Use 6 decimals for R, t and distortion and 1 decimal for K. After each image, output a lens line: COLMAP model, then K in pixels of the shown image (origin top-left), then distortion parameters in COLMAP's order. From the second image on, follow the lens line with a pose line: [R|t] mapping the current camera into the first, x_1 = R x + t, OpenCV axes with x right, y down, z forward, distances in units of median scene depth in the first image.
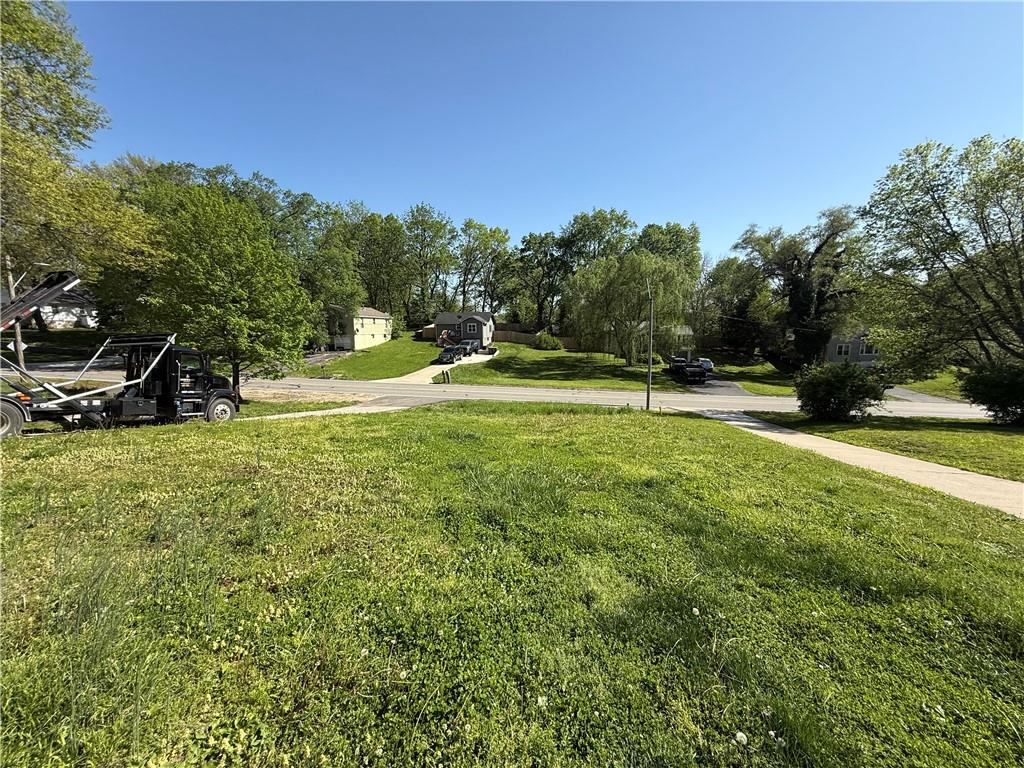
lens RADIAL K [[406.6, 0, 508.2], [0, 406.6, 384.4], [0, 0, 1]] dist [0.001359, 0.000135]
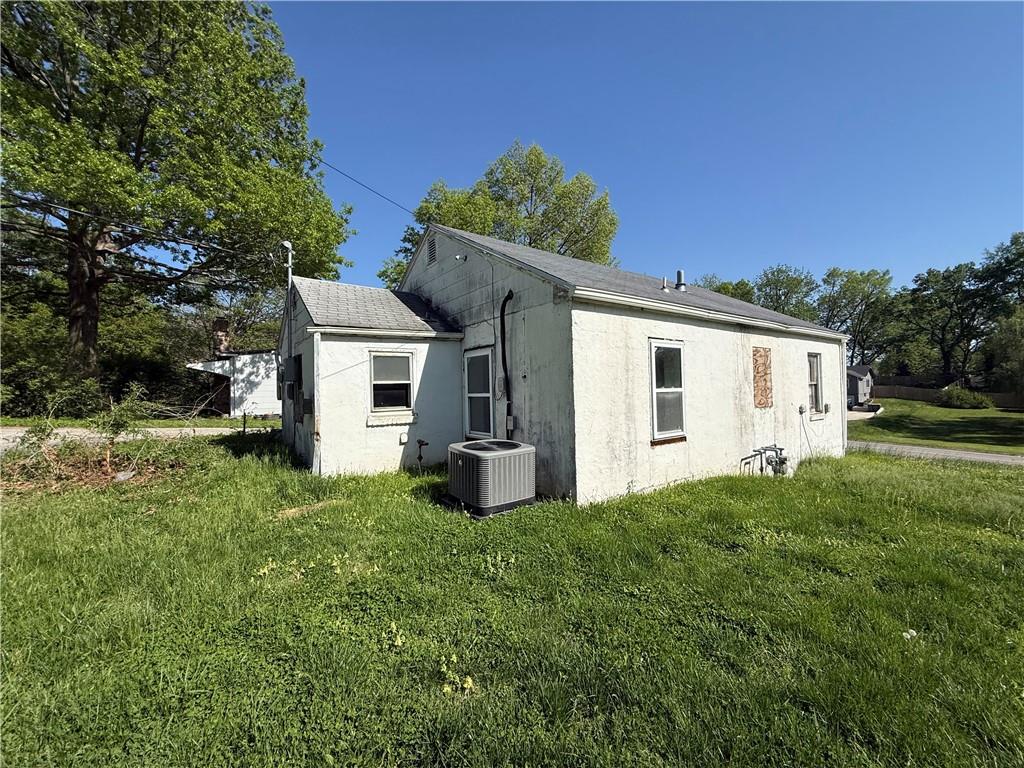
lens RADIAL K [[406.6, 0, 508.2], [0, 406.6, 384.4], [0, 0, 1]] dist [0.001359, 0.000135]
pose [[0.738974, -0.013378, -0.673601, -0.025083], [-0.075515, 0.991858, -0.102542, 0.018038], [0.669489, 0.126643, 0.731947, -0.195649]]
